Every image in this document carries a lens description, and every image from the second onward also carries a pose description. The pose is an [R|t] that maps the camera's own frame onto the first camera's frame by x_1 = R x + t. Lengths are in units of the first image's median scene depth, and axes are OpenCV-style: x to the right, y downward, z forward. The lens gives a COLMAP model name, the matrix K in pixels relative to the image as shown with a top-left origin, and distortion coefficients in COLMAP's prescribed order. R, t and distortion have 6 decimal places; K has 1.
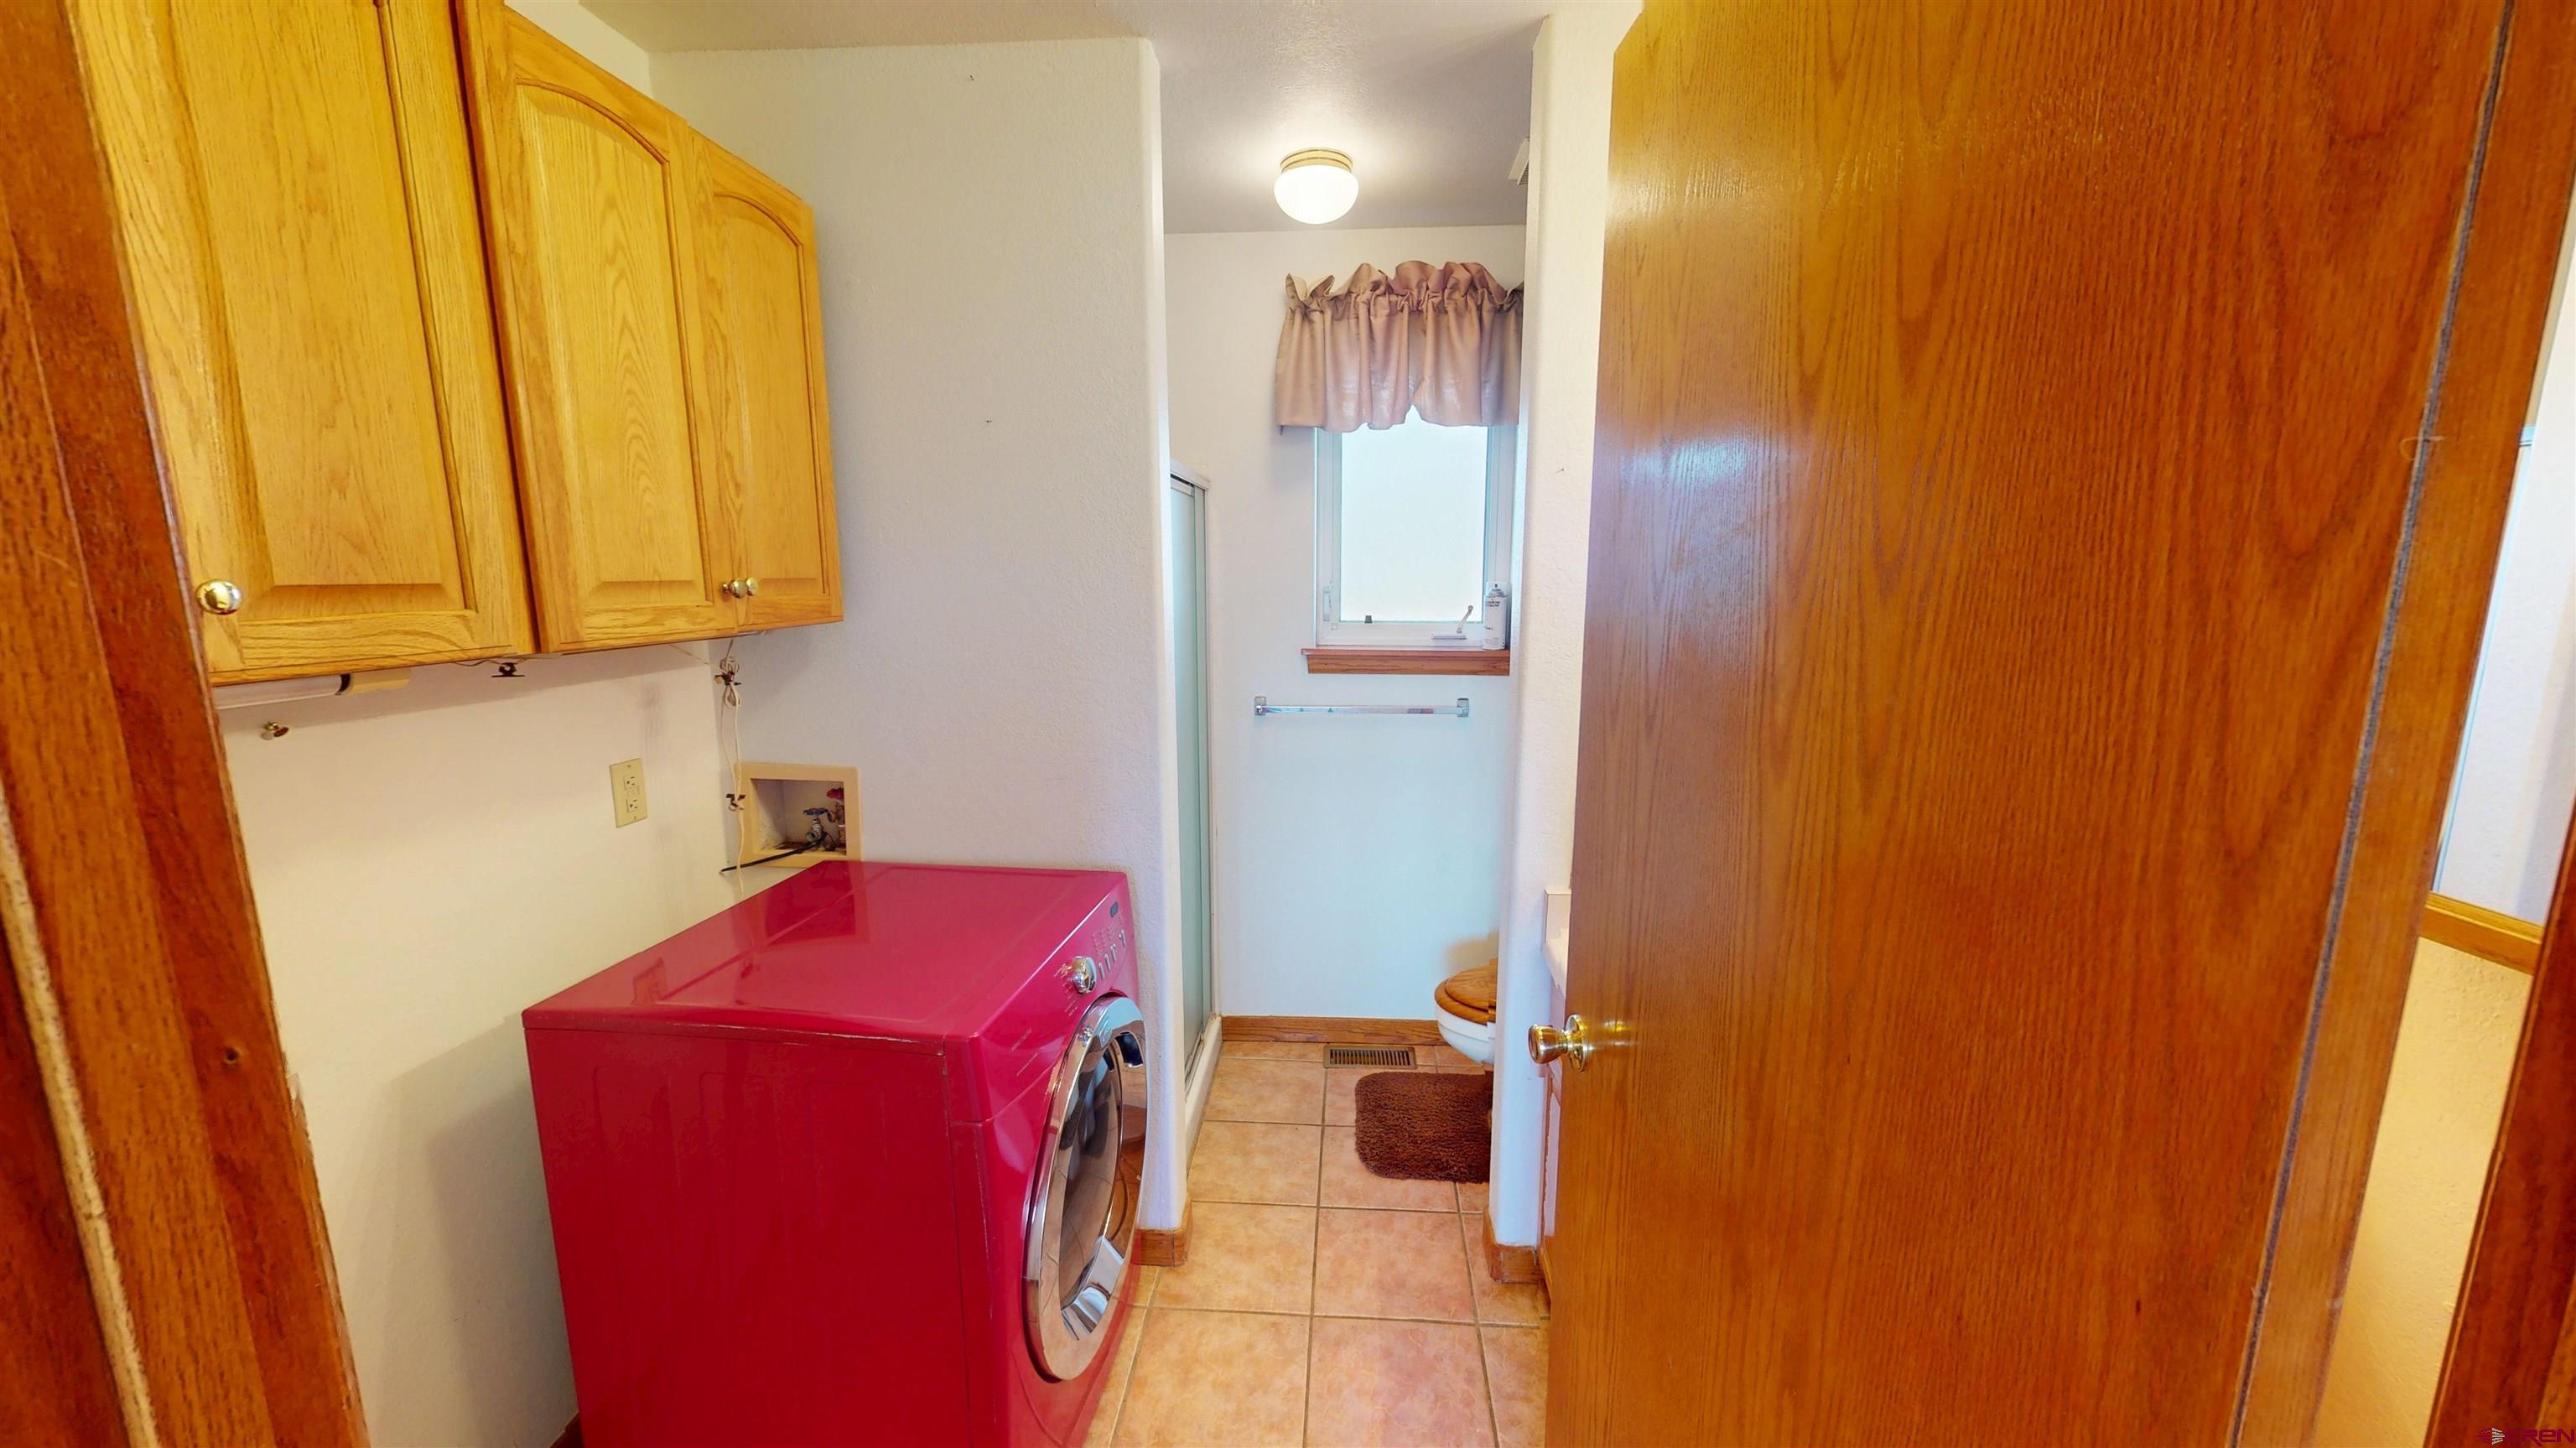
lens RADIAL K [[946.7, 0, 1285.5], [0, 946.7, 728.2], [0, 0, 1]] dist [0.000239, 0.000087]
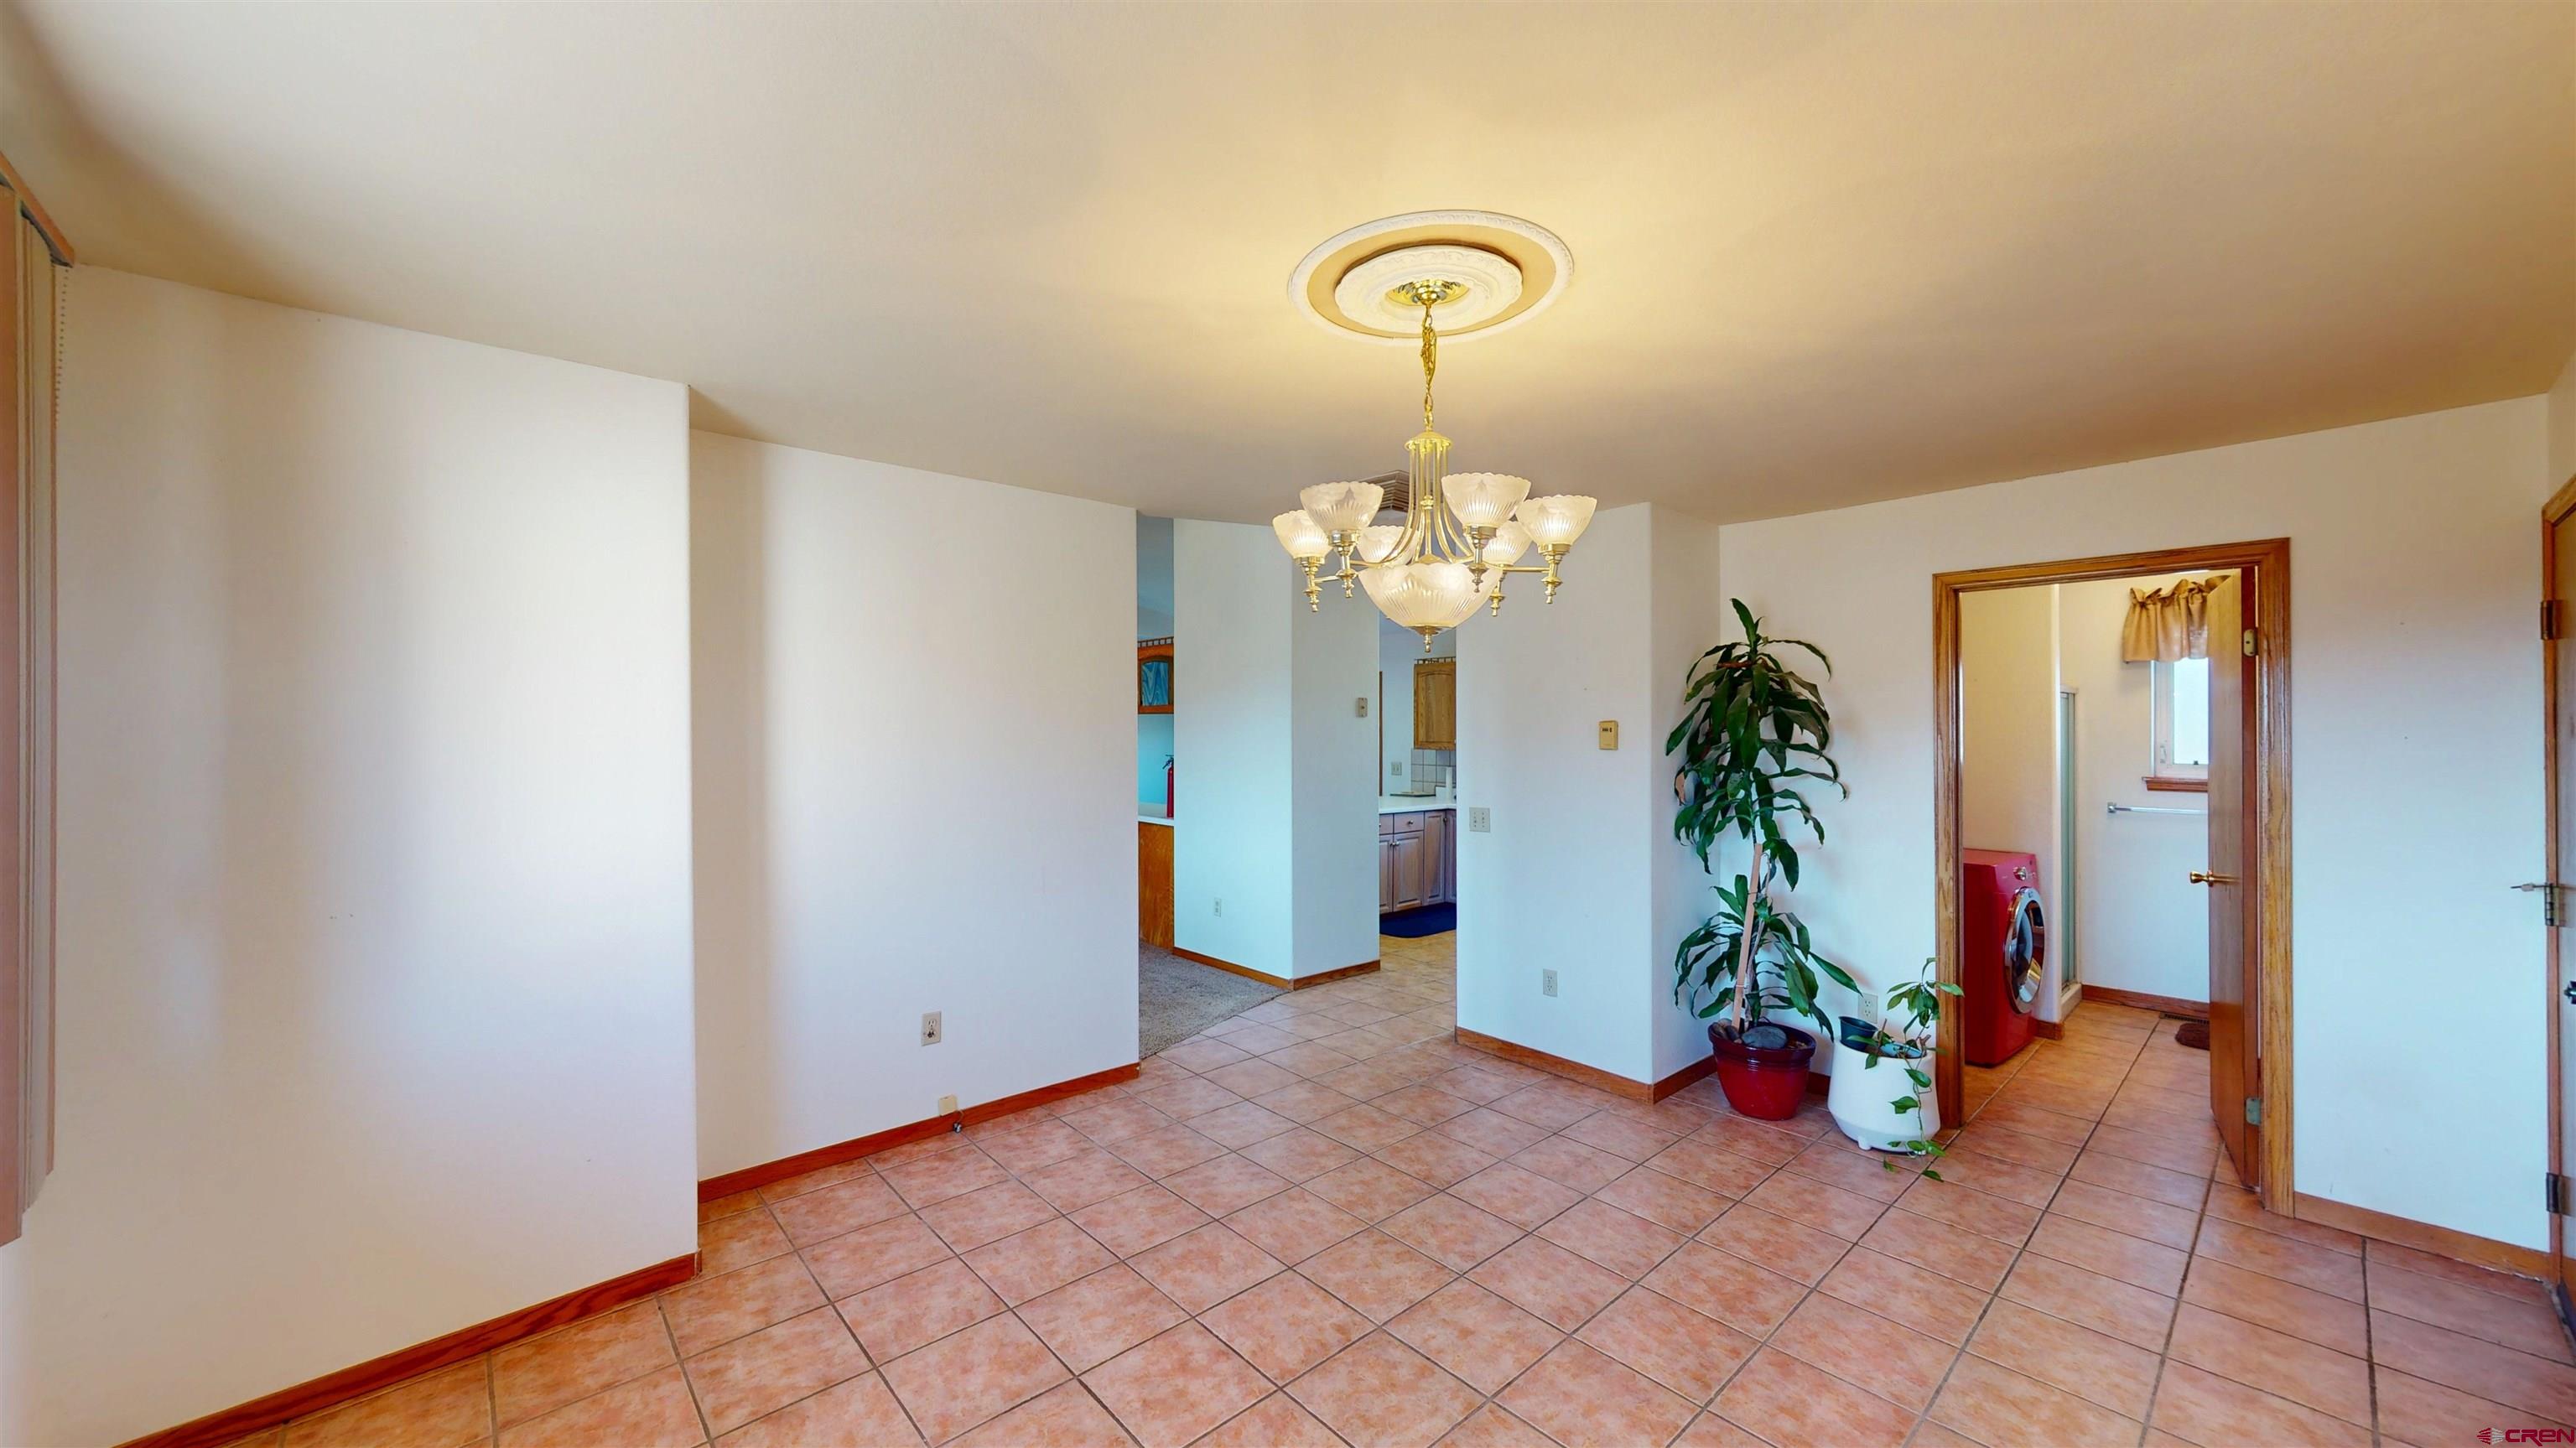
lens RADIAL K [[946.7, 0, 1285.5], [0, 946.7, 728.2], [0, 0, 1]] dist [0.000239, 0.000087]
pose [[0.725532, 0.000741, -0.688188, 0.081699], [-0.115625, 0.985915, -0.120838, 0.260325], [0.678406, 0.167244, 0.715398, -1.580698]]
